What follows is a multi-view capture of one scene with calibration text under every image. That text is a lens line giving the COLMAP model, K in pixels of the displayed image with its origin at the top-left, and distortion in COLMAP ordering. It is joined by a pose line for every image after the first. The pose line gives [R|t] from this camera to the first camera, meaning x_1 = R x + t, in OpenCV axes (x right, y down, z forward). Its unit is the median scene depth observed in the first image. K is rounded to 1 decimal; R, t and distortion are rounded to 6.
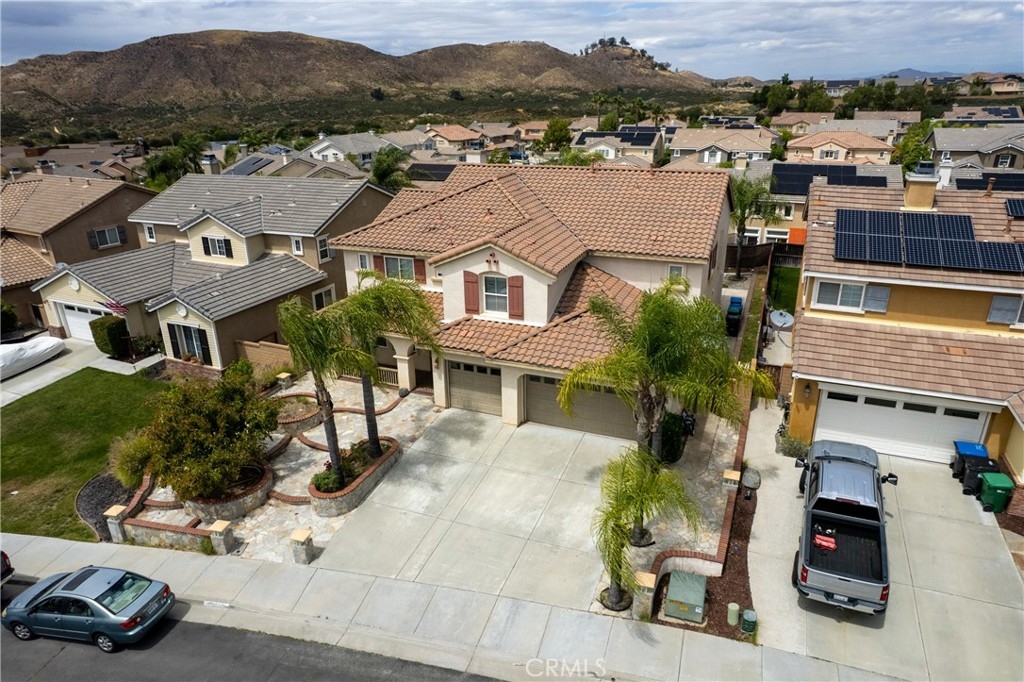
lens RADIAL K [[653.1, 0, 507.6], [0, 653.1, 344.8], [0, 0, 1]] dist [-0.071498, 0.065175]
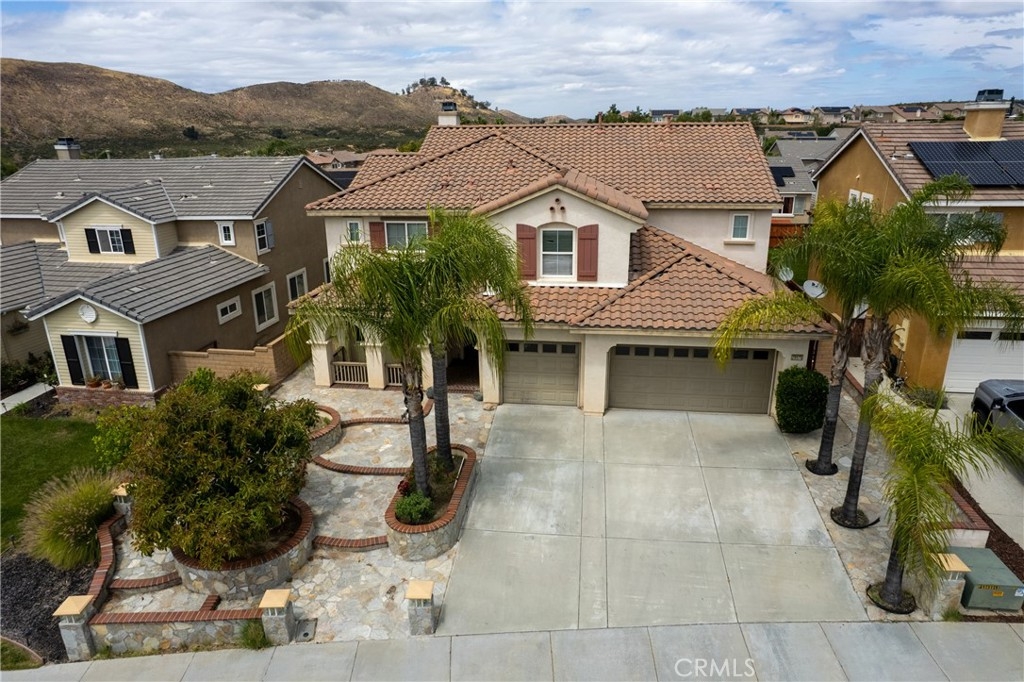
lens RADIAL K [[653.1, 0, 509.1], [0, 653.1, 347.8], [0, 0, 1]] dist [-0.071498, 0.065175]
pose [[0.967215, -0.078153, 0.241636, -0.244478], [0.089977, 0.995208, -0.038276, 0.056084], [-0.237487, 0.058763, 0.969612, 0.219512]]
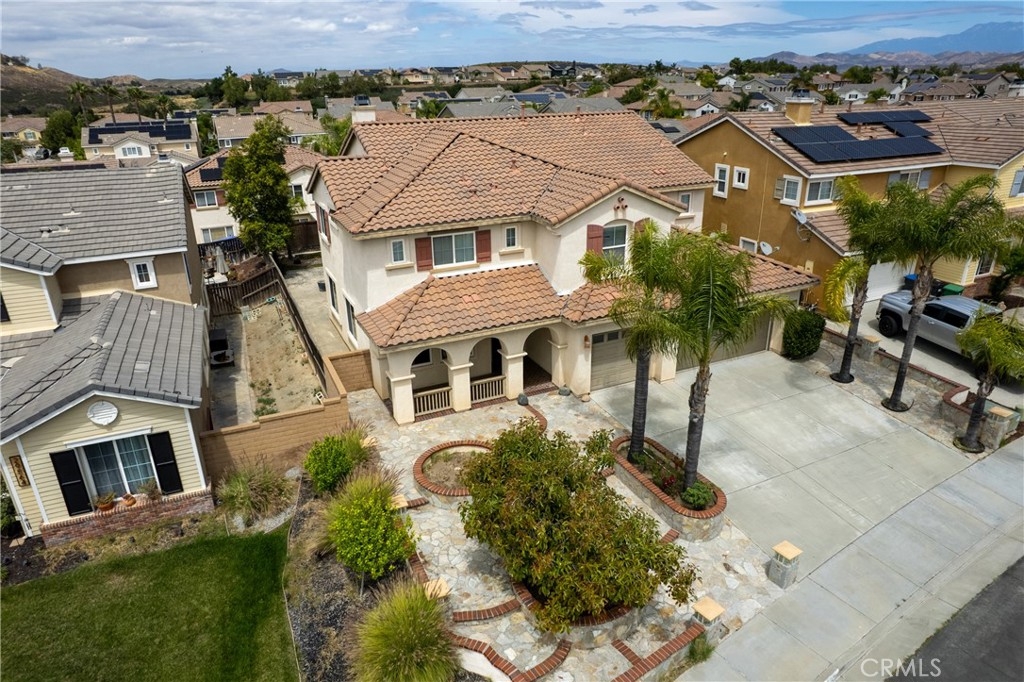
lens RADIAL K [[653.1, 0, 510.3], [0, 653.1, 343.4], [0, 0, 1]] dist [-0.071498, 0.065175]
pose [[0.672615, -0.275257, 0.686893, -0.661465], [0.275143, 0.954721, 0.113158, -0.079805], [-0.686939, 0.112882, 0.717895, 0.425132]]
